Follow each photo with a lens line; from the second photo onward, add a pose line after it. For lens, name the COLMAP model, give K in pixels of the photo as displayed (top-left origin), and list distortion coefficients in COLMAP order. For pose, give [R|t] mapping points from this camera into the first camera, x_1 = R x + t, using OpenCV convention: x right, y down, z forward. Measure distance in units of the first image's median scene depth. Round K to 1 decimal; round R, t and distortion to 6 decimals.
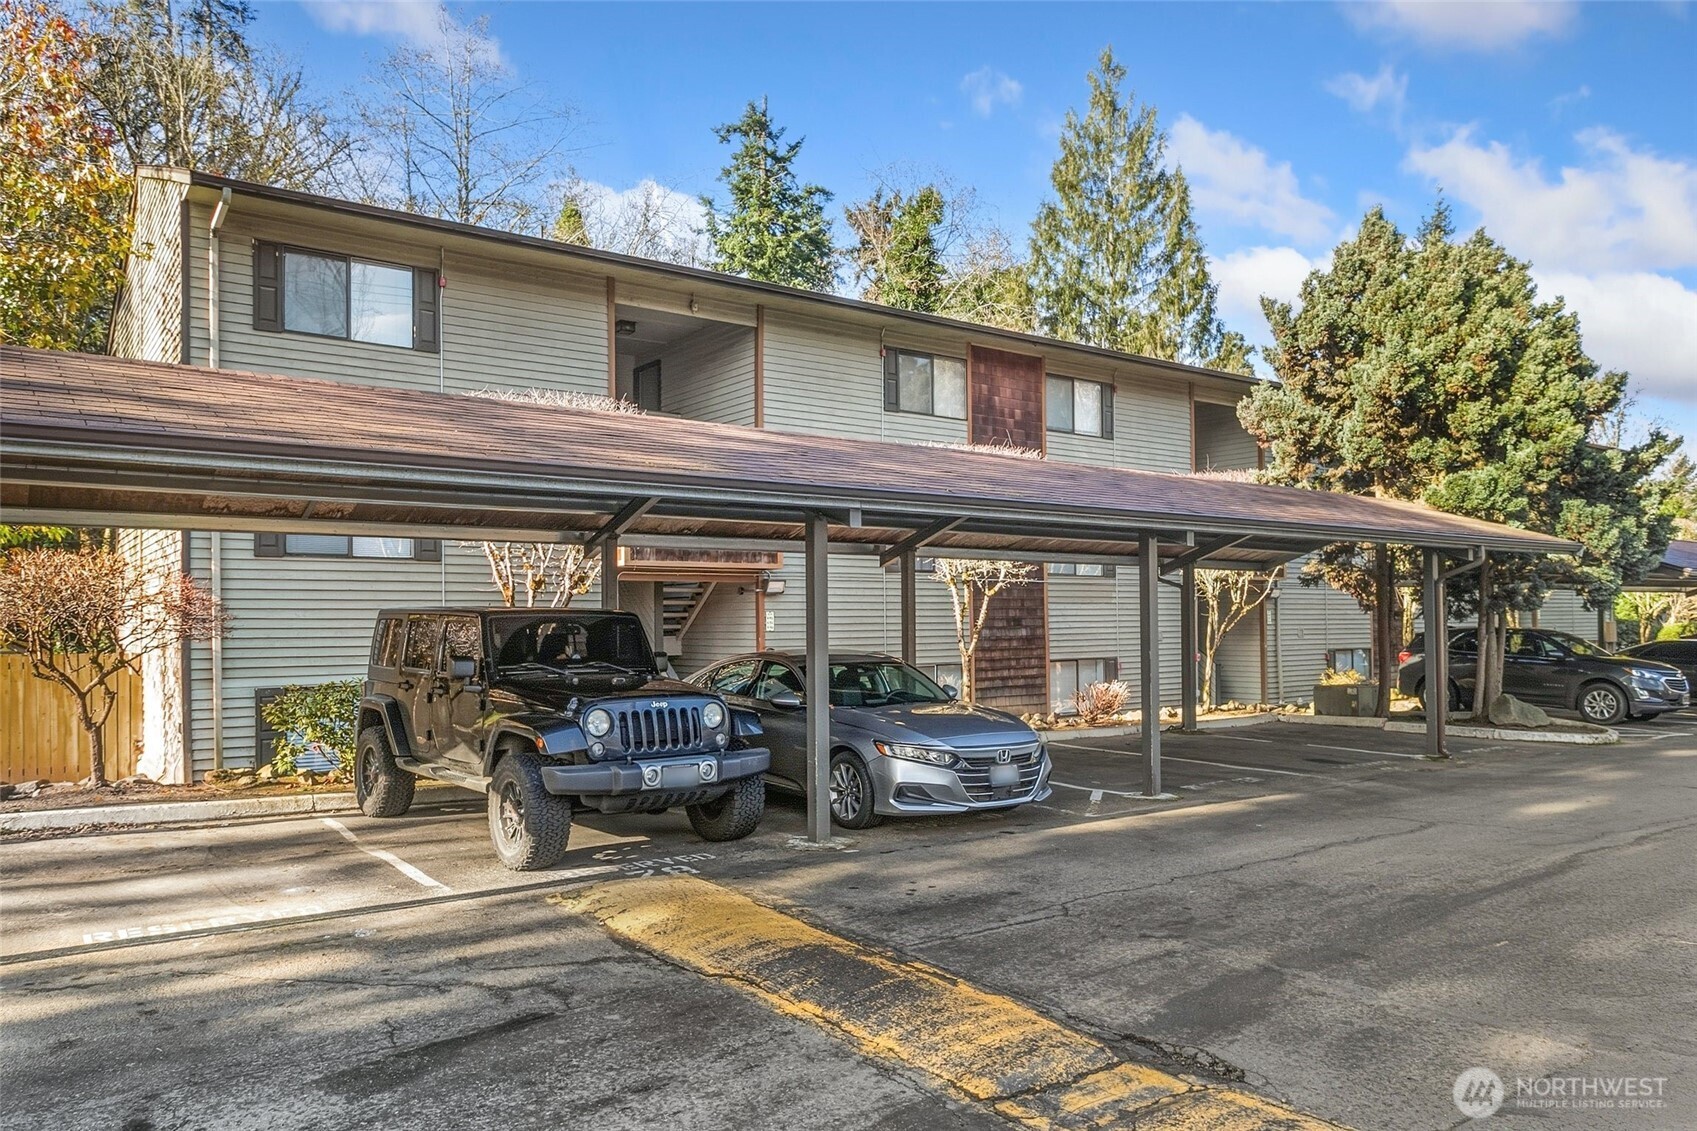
lens RADIAL K [[1194.1, 0, 847.5], [0, 1194.1, 573.4], [0, 0, 1]] dist [0.060204, 0.001274]
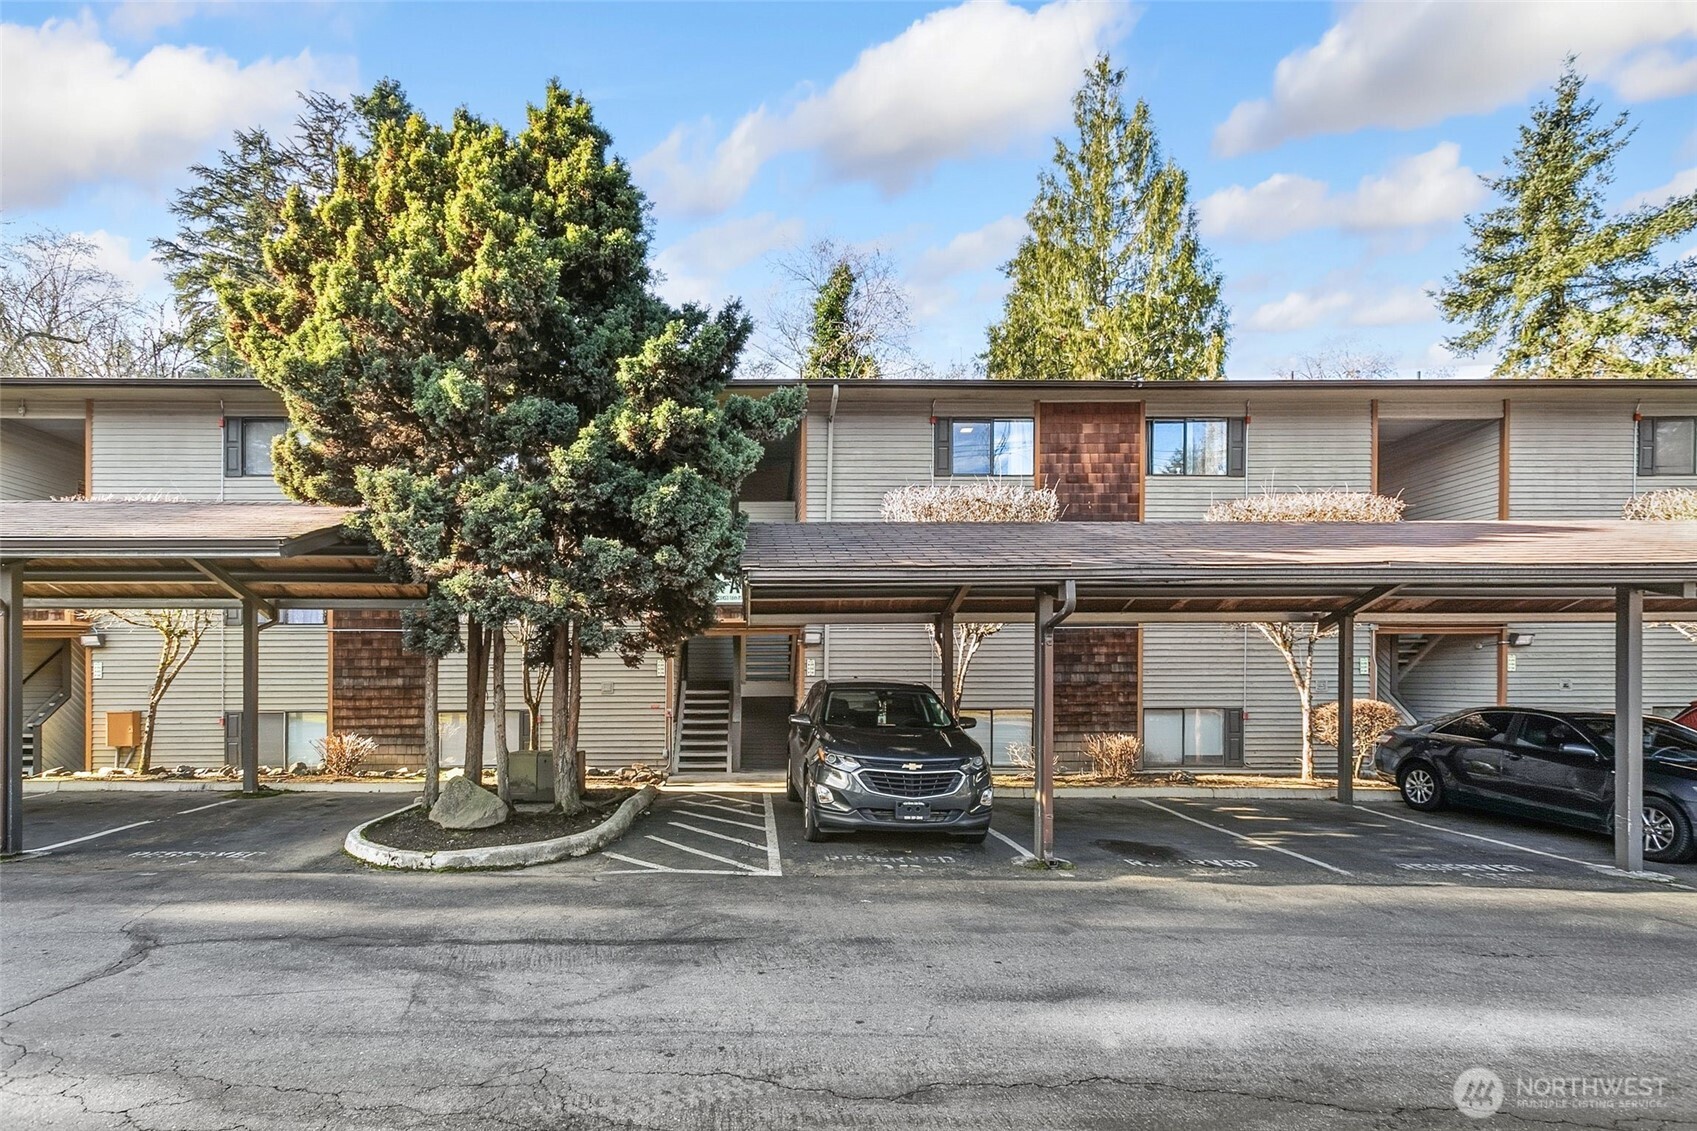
lens RADIAL K [[860.1, 0, 849.3], [0, 860.1, 658.2], [0, 0, 1]] dist [-0.003468, -0.000454]
pose [[0.813092, -0.002443, -0.582130, 0.869121], [0.020473, 0.999493, 0.024401, 0.019911], [0.581775, -0.031759, 0.812729, 0.638626]]
